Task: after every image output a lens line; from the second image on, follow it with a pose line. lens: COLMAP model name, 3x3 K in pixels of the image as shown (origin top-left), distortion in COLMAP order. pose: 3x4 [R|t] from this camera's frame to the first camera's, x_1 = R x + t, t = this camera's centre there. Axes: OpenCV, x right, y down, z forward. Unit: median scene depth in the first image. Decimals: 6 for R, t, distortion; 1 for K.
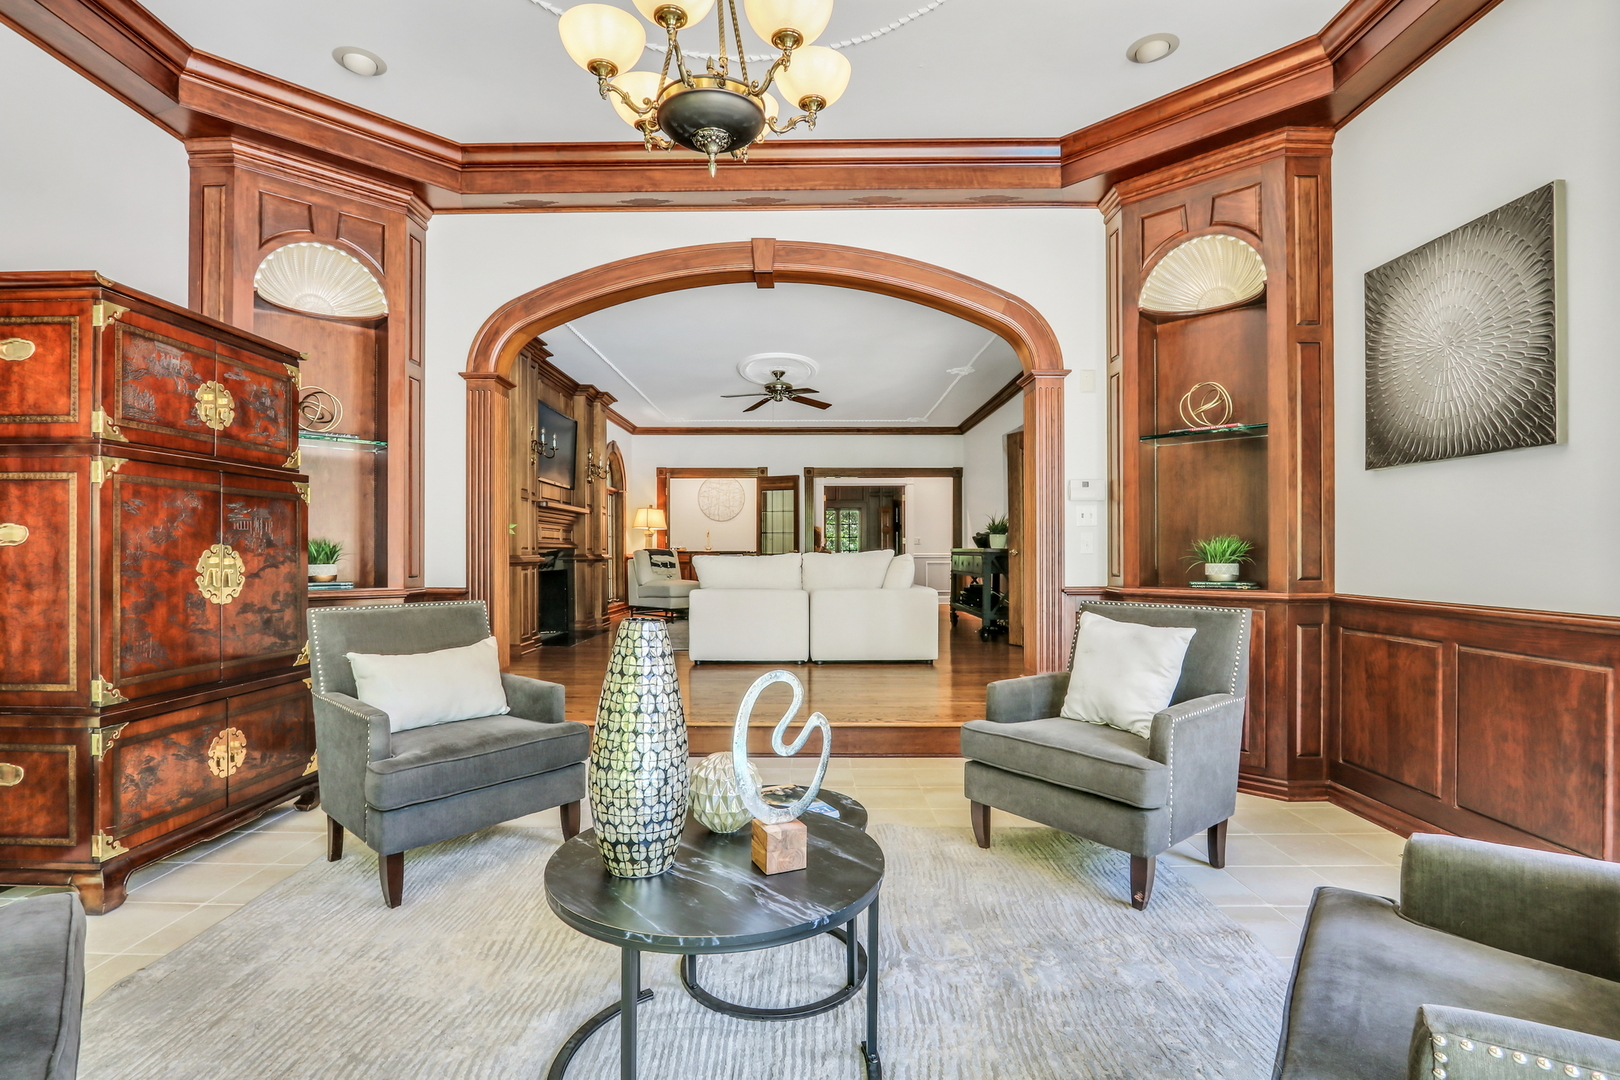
lens RADIAL K [[773.5, 0, 811.5], [0, 773.5, 544.9], [0, 0, 1]] dist [0.000643, 0.000033]
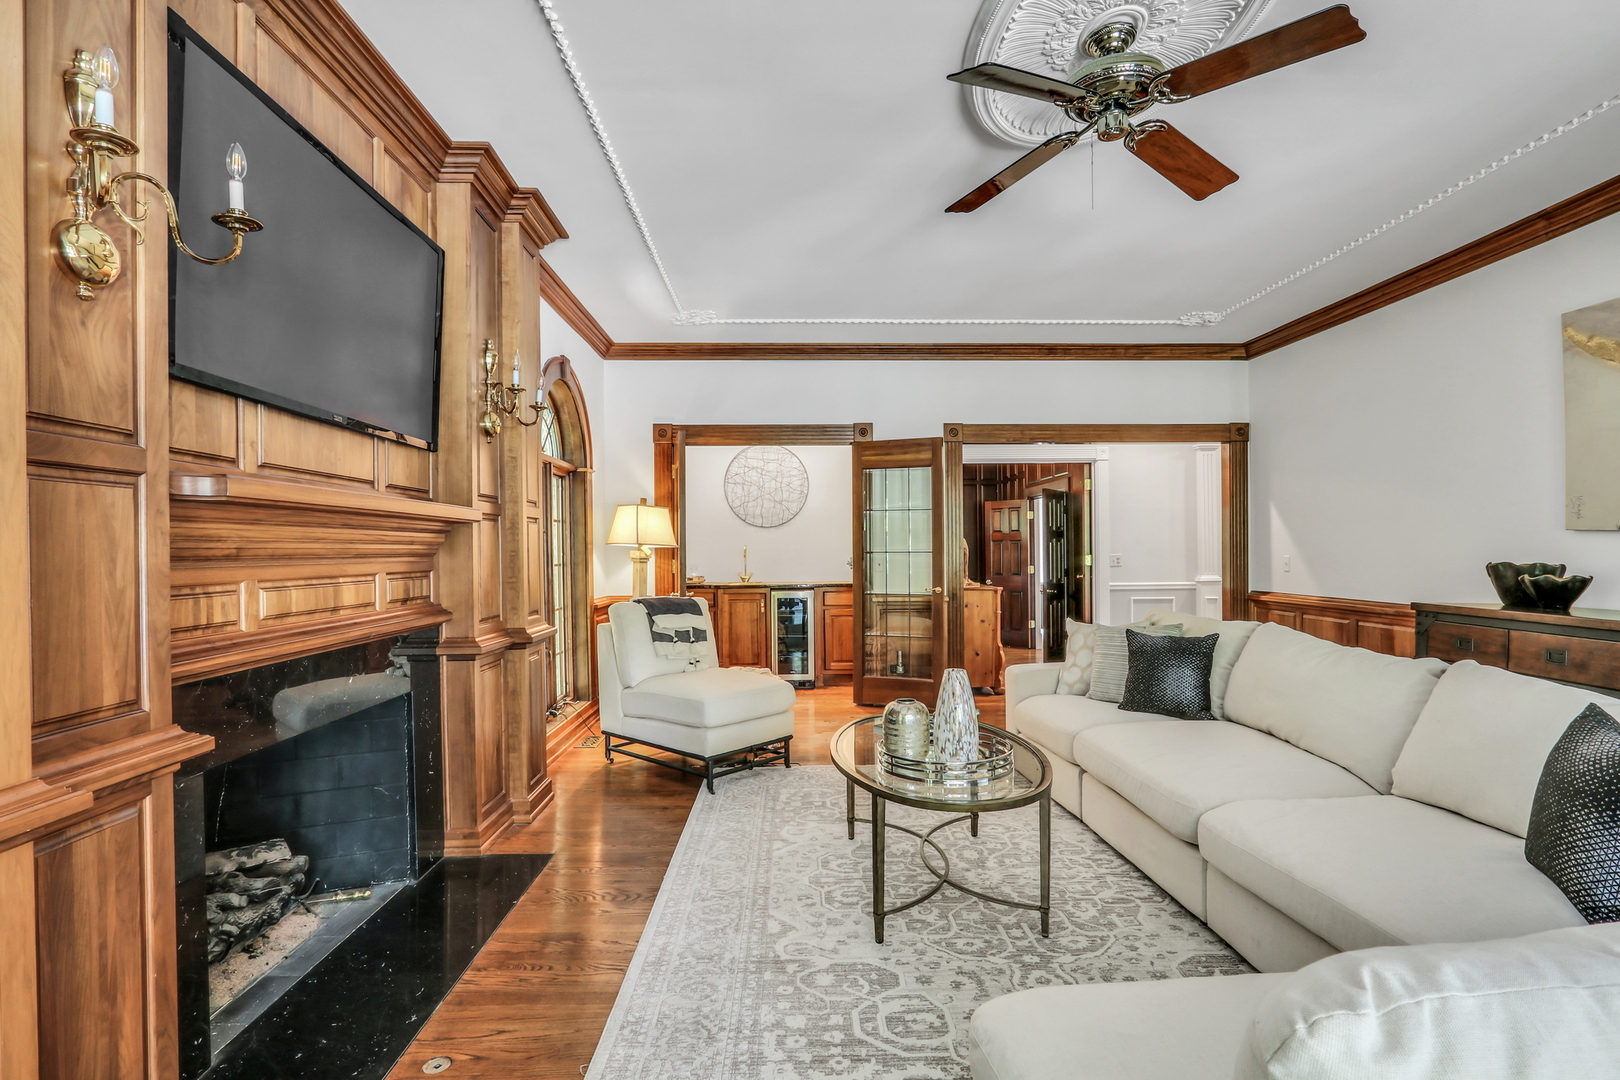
lens RADIAL K [[773.5, 0, 809.0], [0, 773.5, 546.7], [0, 0, 1]] dist [0.000643, 0.000033]
pose [[0.999443, -0.006437, 0.032741, -0.119474], [0.006180, 0.999949, 0.007946, -0.024221], [-0.032791, -0.007739, 0.999432, 0.507007]]
